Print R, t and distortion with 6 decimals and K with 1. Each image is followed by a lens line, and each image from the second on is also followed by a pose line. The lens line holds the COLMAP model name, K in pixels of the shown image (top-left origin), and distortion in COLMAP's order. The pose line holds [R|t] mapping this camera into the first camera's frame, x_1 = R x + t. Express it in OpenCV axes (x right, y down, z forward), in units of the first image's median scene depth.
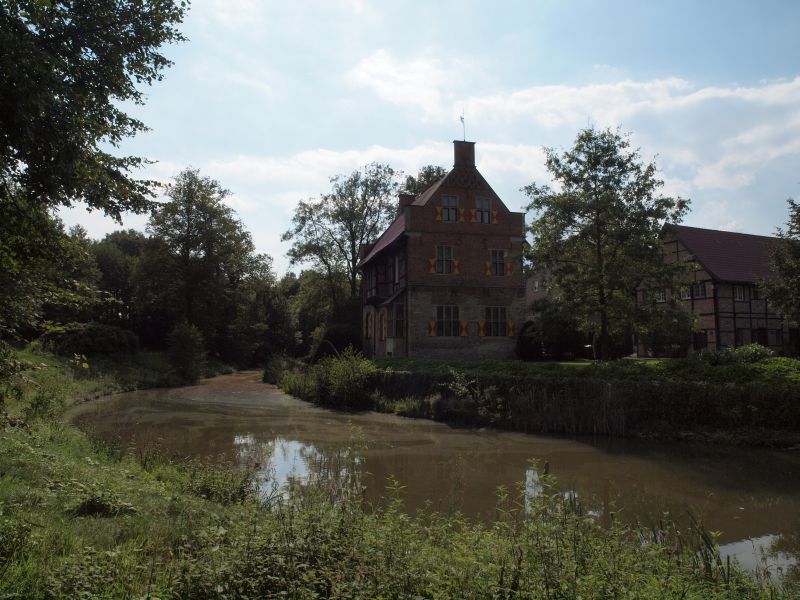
lens RADIAL K [[569.1, 0, 395.1], [0, 569.1, 299.3], [0, 0, 1]] dist [-0.125744, 0.115558]
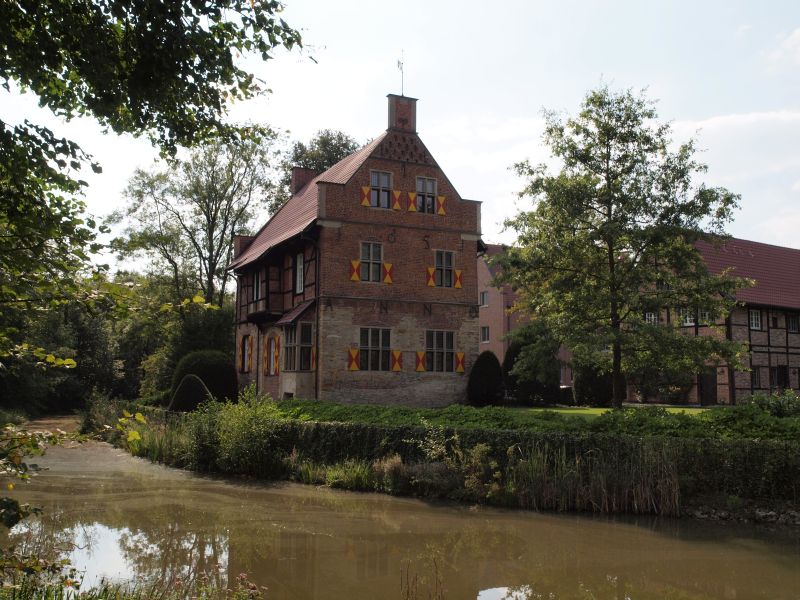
lens RADIAL K [[782.3, 0, 400.0], [0, 782.3, 300.0], [0, 0, 1]] dist [-0.057578, 0.161907]
pose [[0.978870, 0.028951, 0.202425, -0.074425], [-0.024238, 0.999375, -0.025723, 0.001621], [-0.203043, 0.020273, 0.978960, 0.044841]]
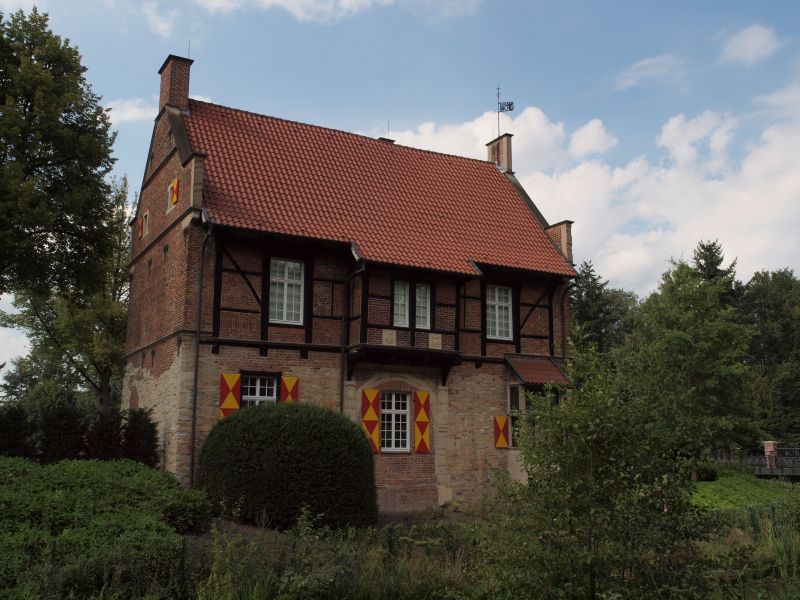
lens RADIAL K [[824.3, 0, 400.0], [0, 824.3, 300.0], [0, 0, 1]] dist [-0.015182, -0.003131]
pose [[-0.260911, 0.168388, 0.950563, -0.726938], [-0.084853, 0.976858, -0.196336, 0.095083], [-0.961626, -0.131884, -0.240585, 1.355787]]
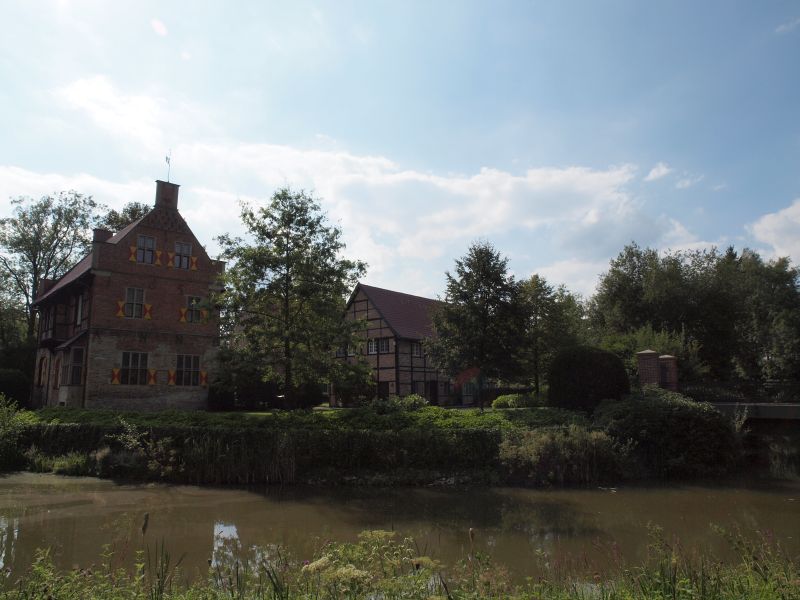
lens RADIAL K [[569.1, 0, 395.1], [0, 569.1, 299.3], [0, 0, 1]] dist [-0.125744, 0.115558]
pose [[0.878584, 0.074130, 0.471799, 0.029787], [-0.032450, 0.994863, -0.095886, -0.001055], [-0.476484, 0.068934, 0.876477, -0.014622]]
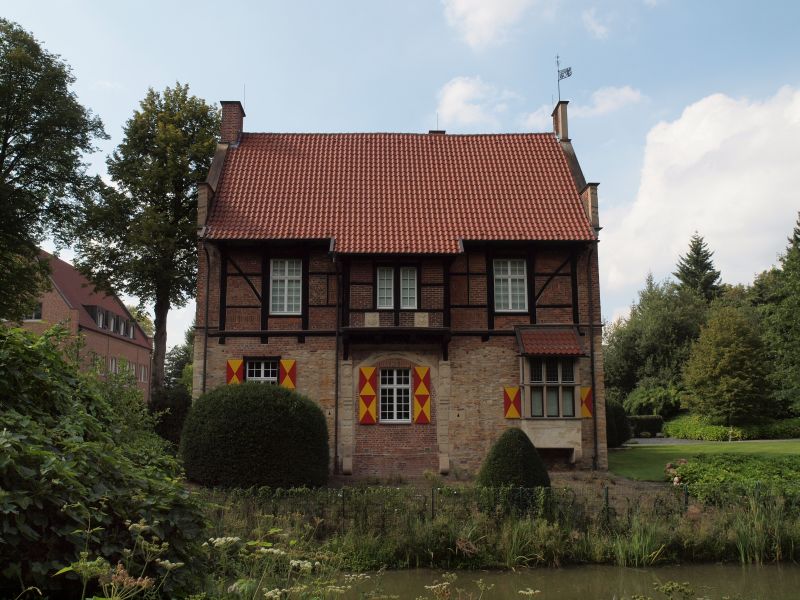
lens RADIAL K [[782.3, 0, 400.0], [0, 782.3, 300.0], [0, 0, 1]] dist [-0.057578, 0.161907]
pose [[0.233434, 0.145550, 0.961418, -0.752734], [-0.075022, 0.988482, -0.131432, 0.065458], [-0.969474, -0.041447, 0.241664, 0.991488]]
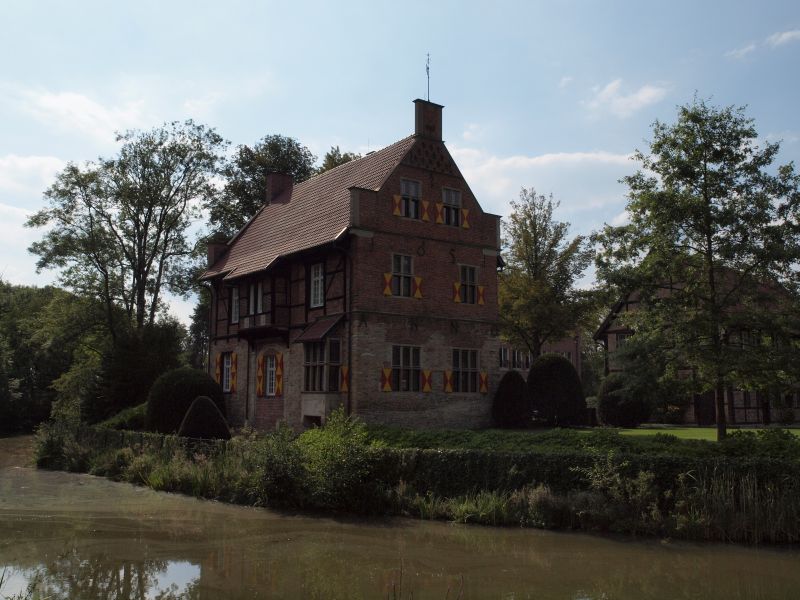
lens RADIAL K [[782.3, 0, 400.0], [0, 782.3, 300.0], [0, 0, 1]] dist [-0.057578, 0.161907]
pose [[0.922200, 0.052440, 0.383141, -0.264797], [-0.034393, 0.997959, -0.053807, 0.008143], [-0.385180, 0.036444, 0.922122, 0.163817]]
